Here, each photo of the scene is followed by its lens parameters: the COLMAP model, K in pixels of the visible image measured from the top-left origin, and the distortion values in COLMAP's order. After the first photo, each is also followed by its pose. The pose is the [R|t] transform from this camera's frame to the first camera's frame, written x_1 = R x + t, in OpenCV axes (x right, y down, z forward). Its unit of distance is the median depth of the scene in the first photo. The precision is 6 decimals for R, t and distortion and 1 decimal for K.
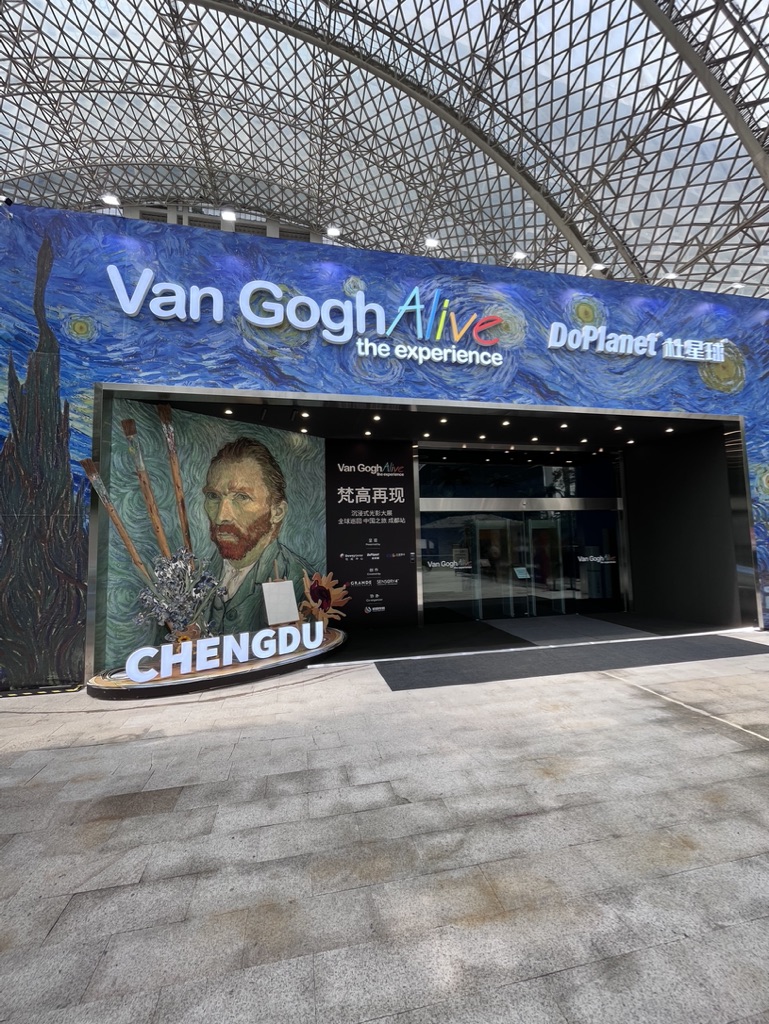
lens RADIAL K [[412.8, 0, 384.0], [0, 412.8, 511.5], [0, 0, 1]] dist [-0.003390, -0.000376]
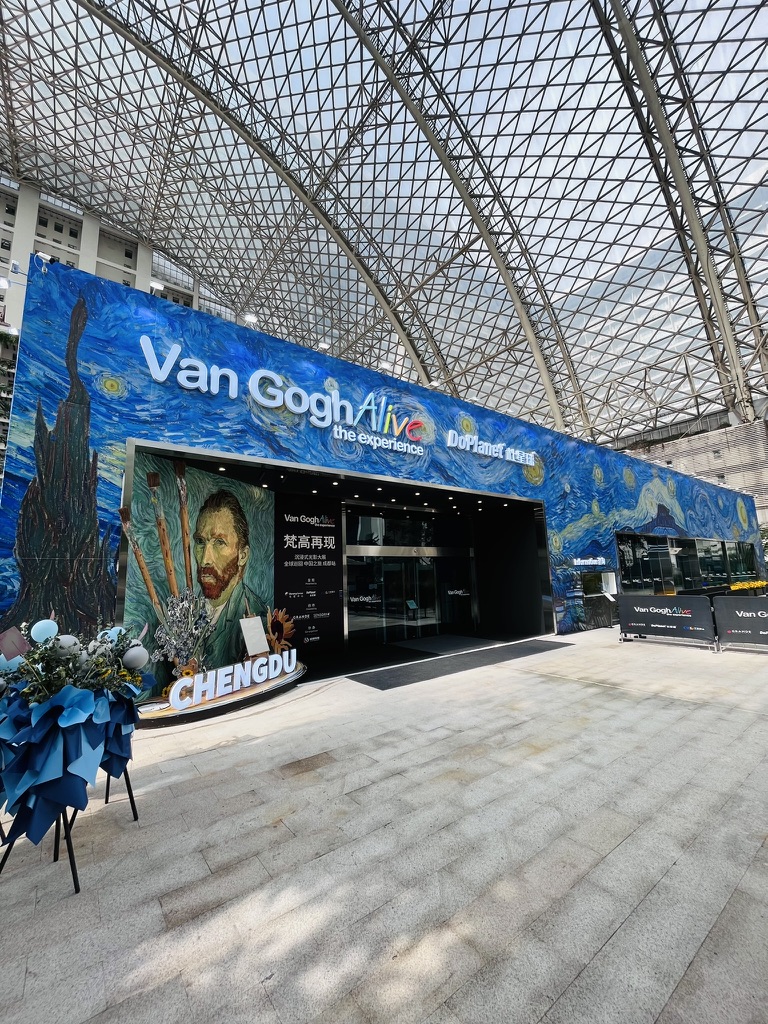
lens RADIAL K [[413.3, 0, 382.4], [0, 413.3, 510.3], [0, 0, 1]] dist [-0.004385, 0.000152]
pose [[0.904872, 0.062328, 0.421096, -0.489914], [-0.022664, 0.994874, -0.098552, -0.024763], [-0.425080, 0.079633, 0.901646, -0.242670]]
